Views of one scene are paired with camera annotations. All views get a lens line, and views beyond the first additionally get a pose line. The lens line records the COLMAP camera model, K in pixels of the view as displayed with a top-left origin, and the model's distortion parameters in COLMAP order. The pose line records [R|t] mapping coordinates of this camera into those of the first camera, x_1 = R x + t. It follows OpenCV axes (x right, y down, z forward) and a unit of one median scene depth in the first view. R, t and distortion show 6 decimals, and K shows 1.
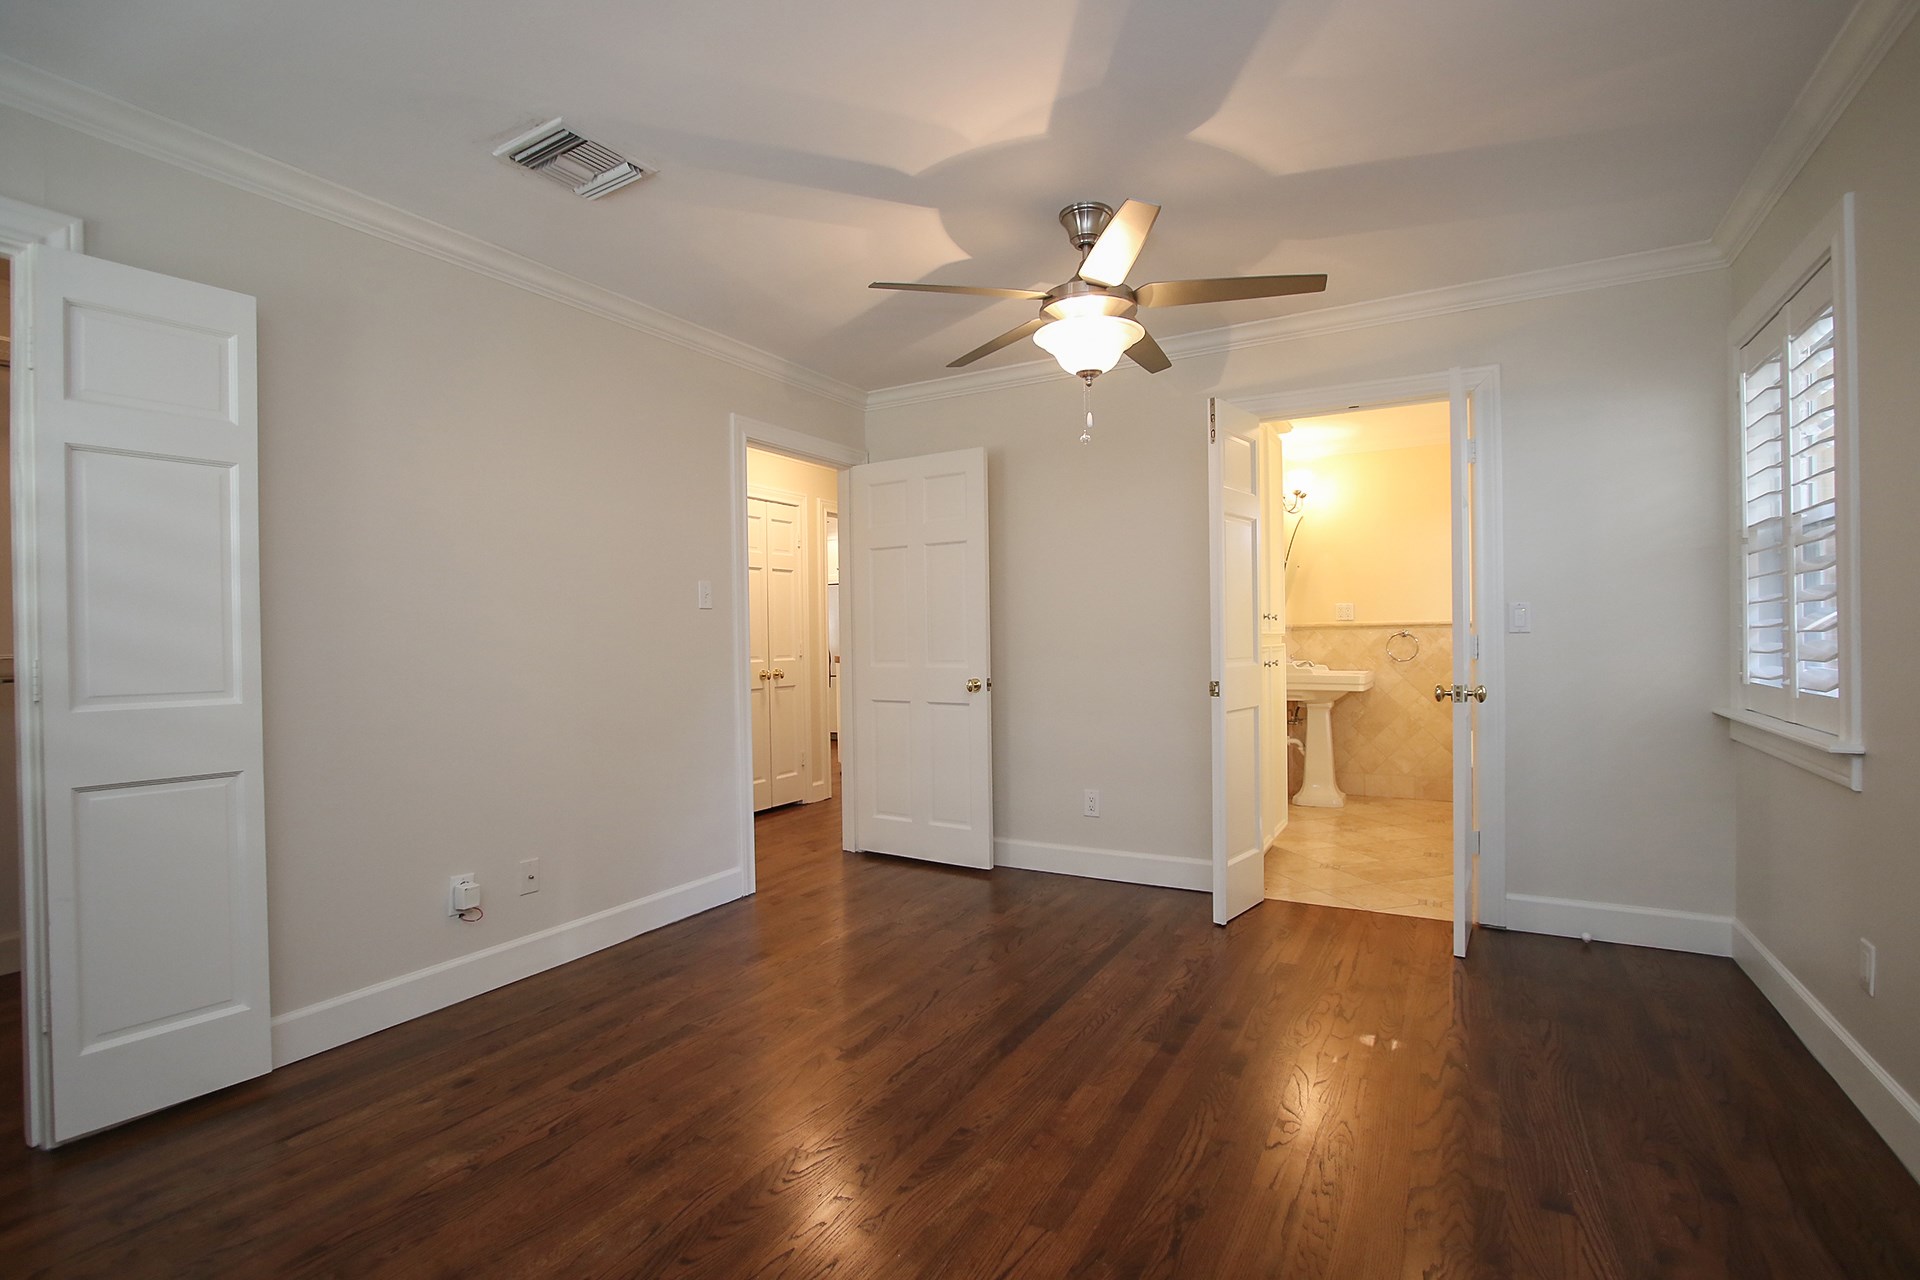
lens RADIAL K [[904.3, 0, 951.4], [0, 904.3, 644.8], [0, 0, 1]] dist [-0.002184, -0.000021]
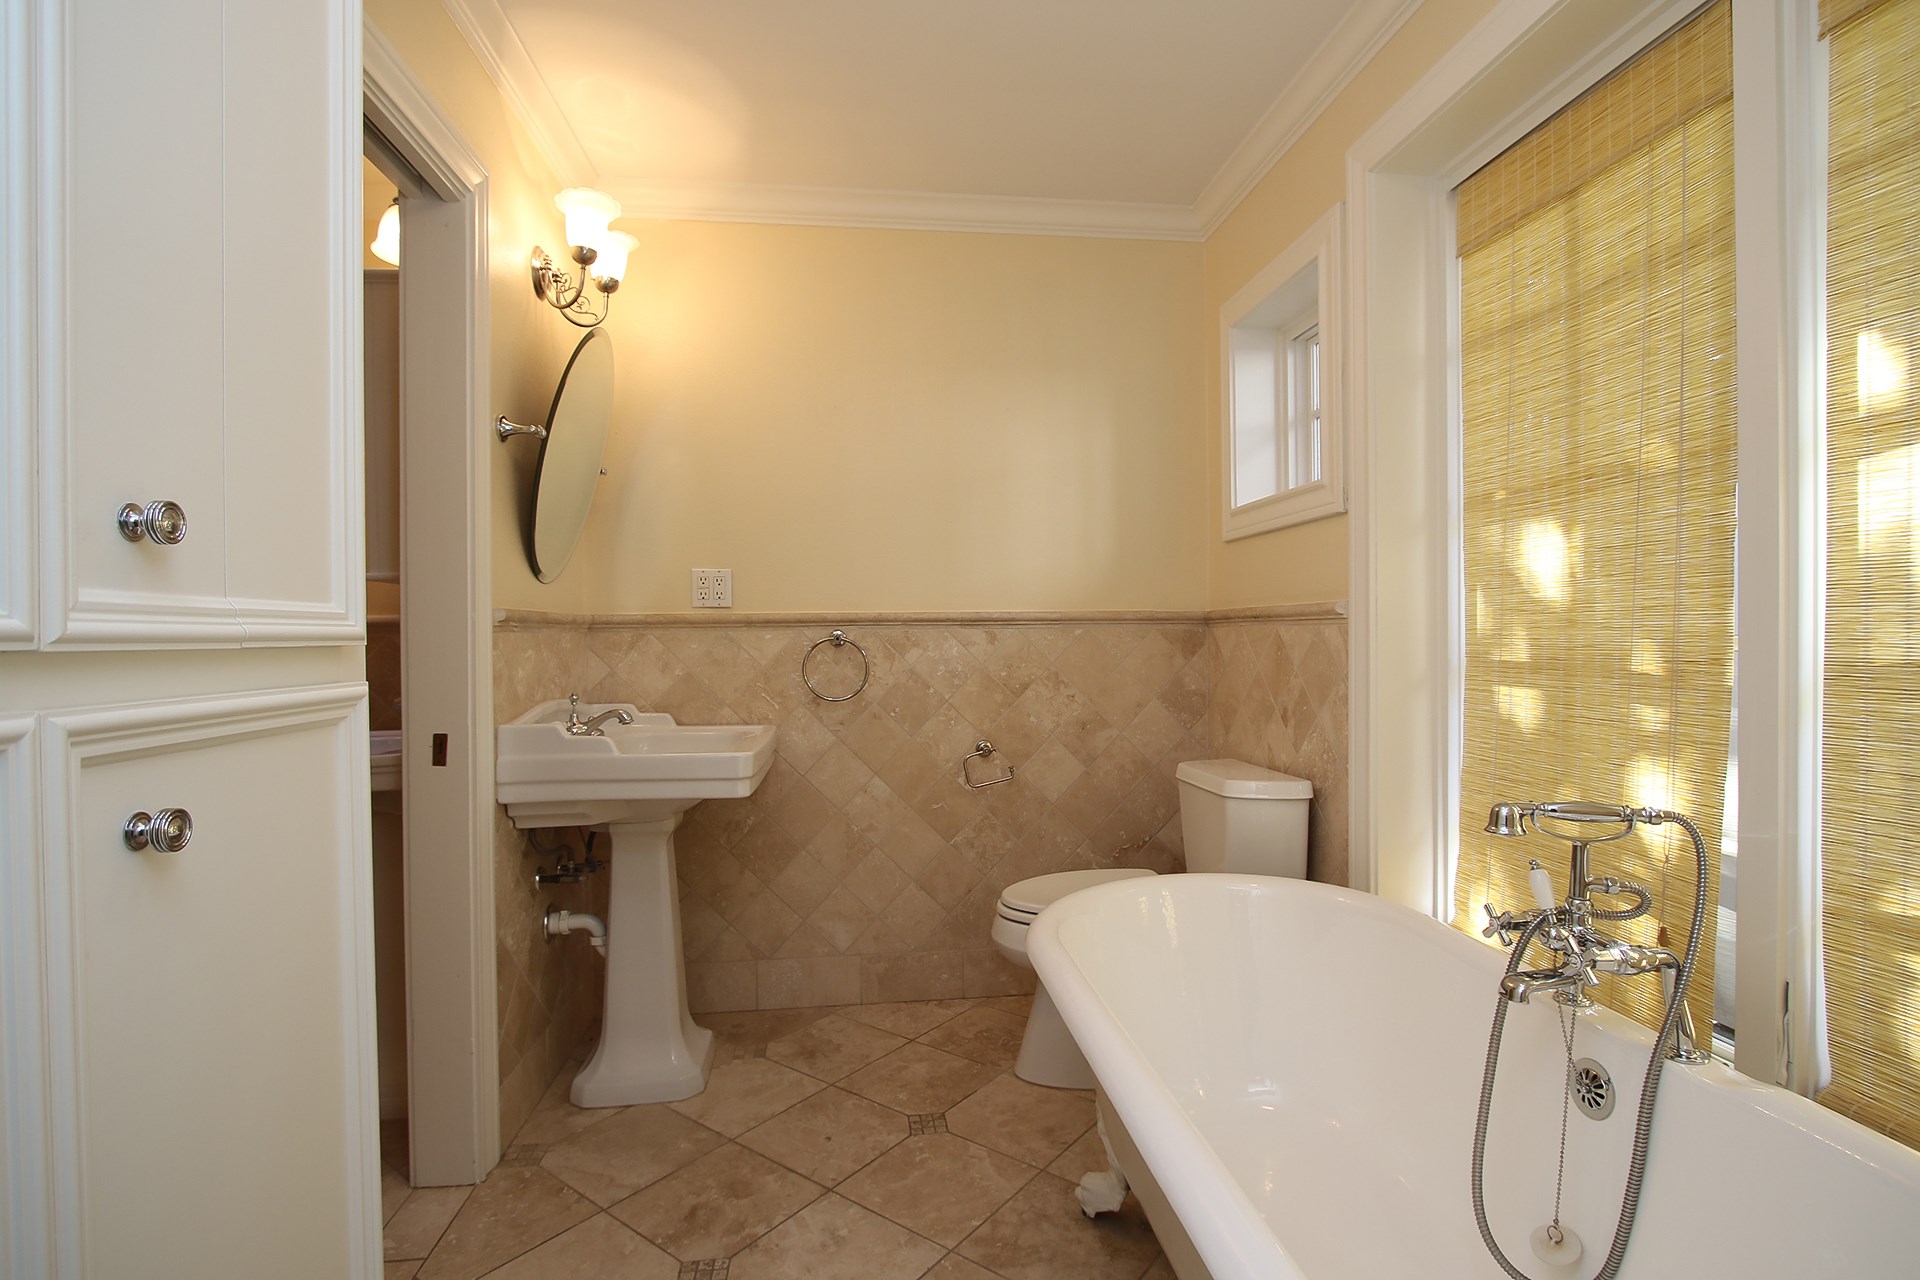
lens RADIAL K [[904.3, 0, 951.4], [0, 904.3, 644.8], [0, 0, 1]] dist [-0.002184, -0.000021]
pose [[0.805213, -0.000368, 0.592986, 0.284919], [0.003834, 0.999982, -0.004586, -0.007454], [-0.592974, 0.005966, 0.805200, 0.615645]]
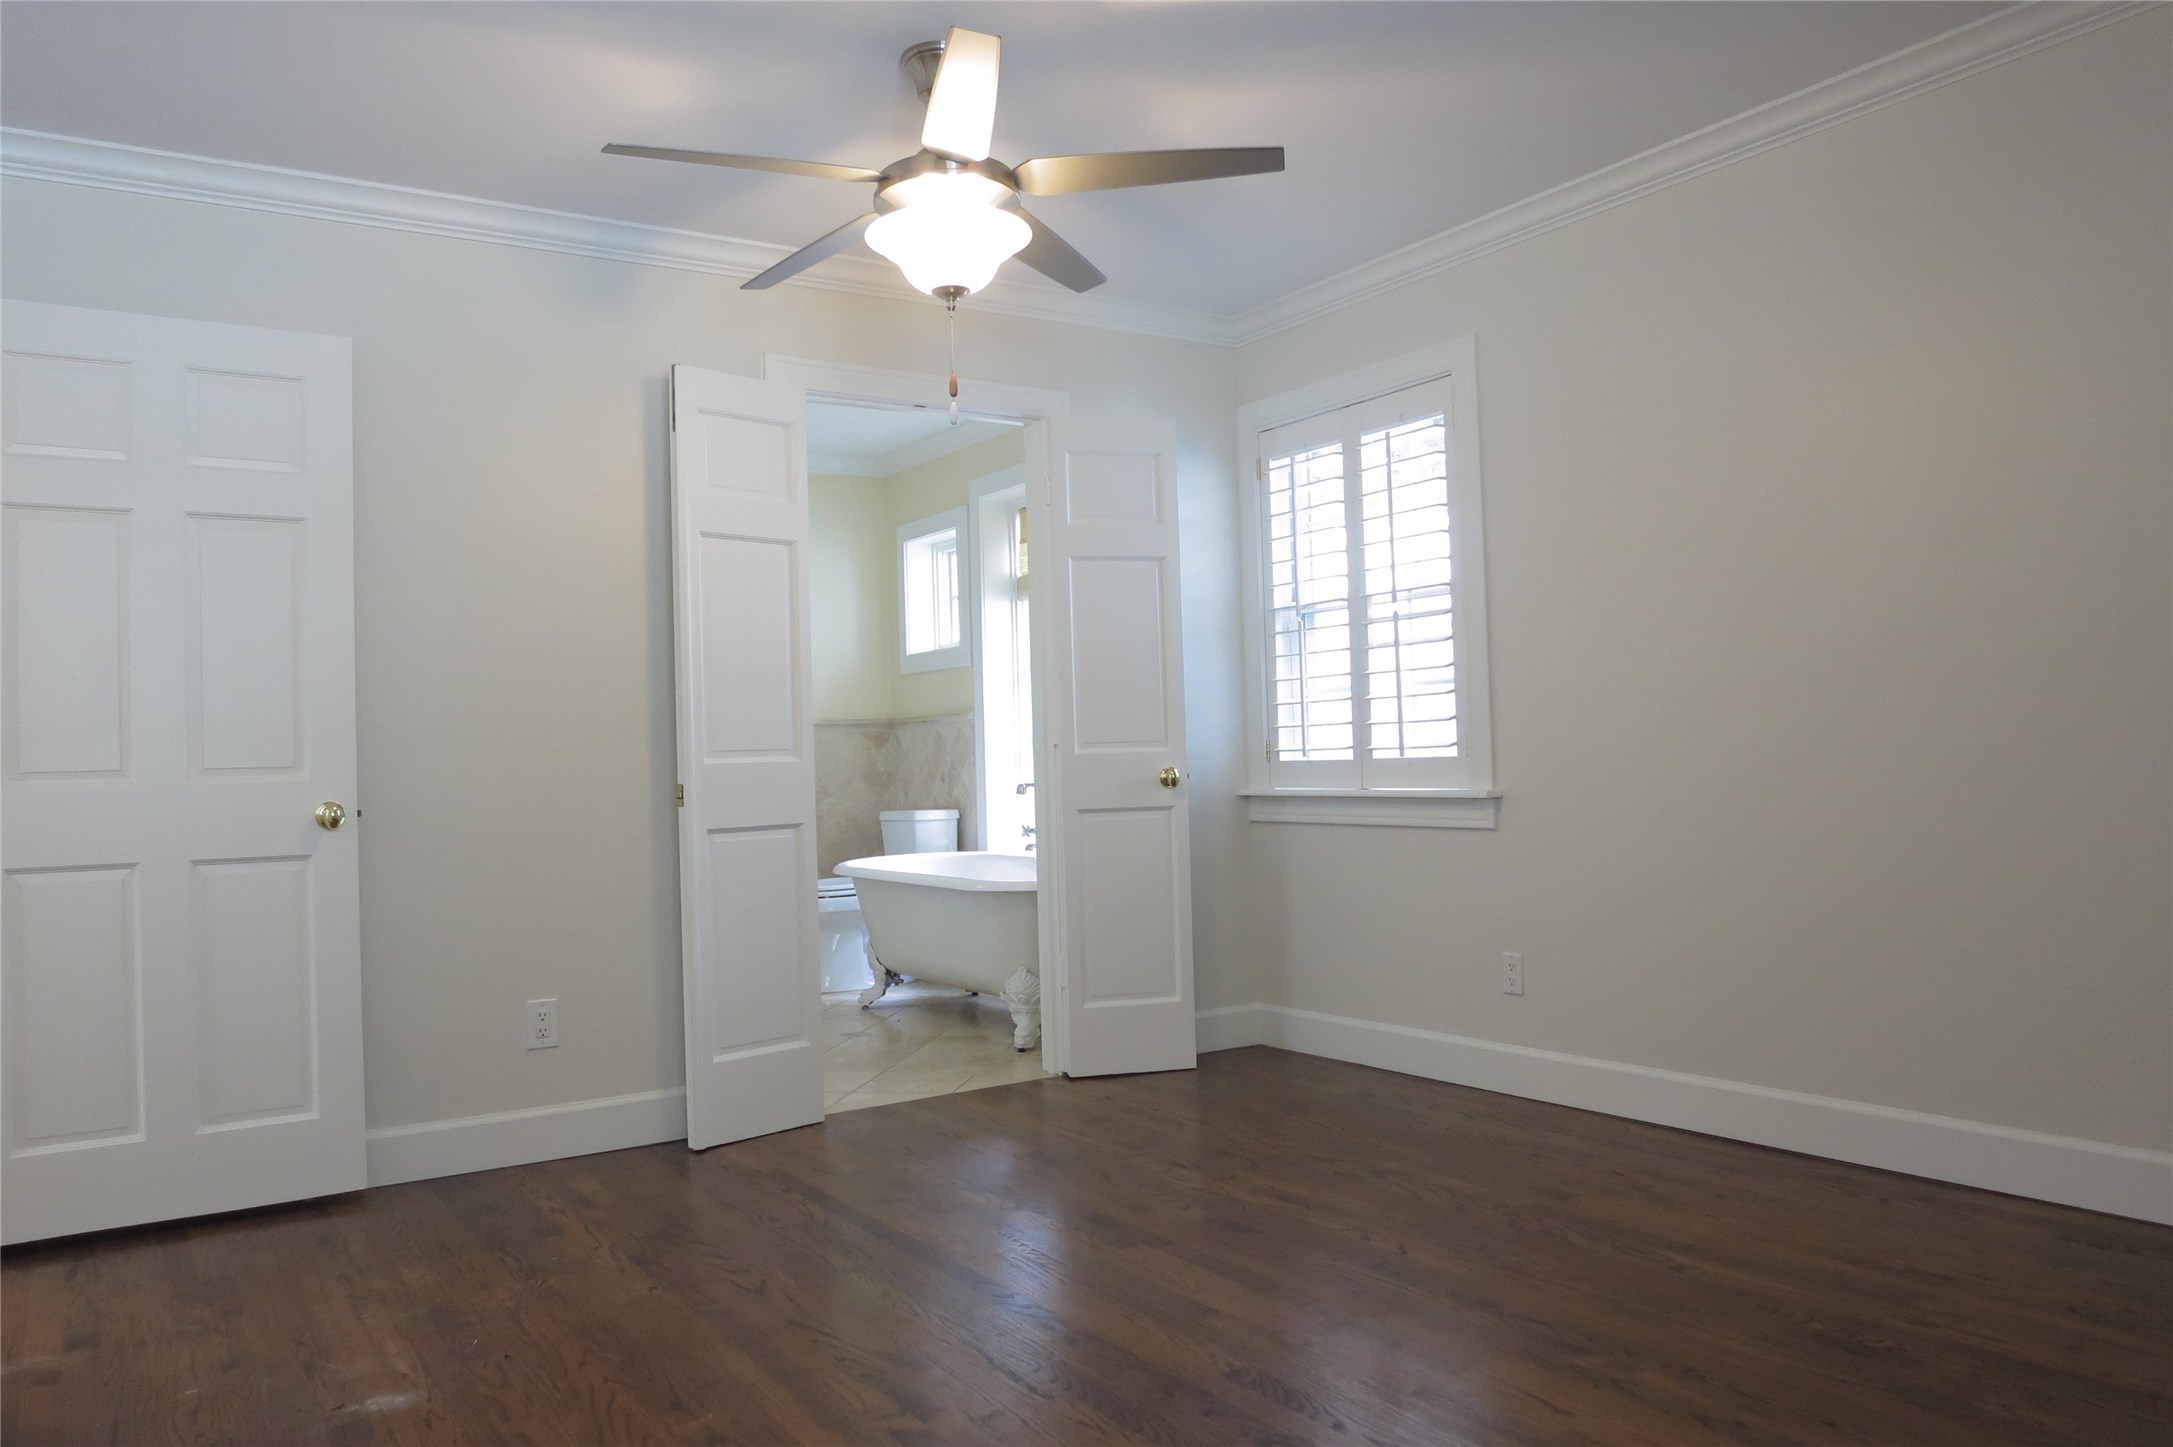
lens RADIAL K [[1605.8, 0, 1086.5], [0, 1605.8, 723.5], [0, 0, 1]] dist [-0.036857, -0.000822]
pose [[0.443085, 0.019115, 0.896276, -0.423898], [0.031747, 0.998811, -0.036997, 0.030411], [-0.895917, 0.044847, 0.441952, 0.200086]]
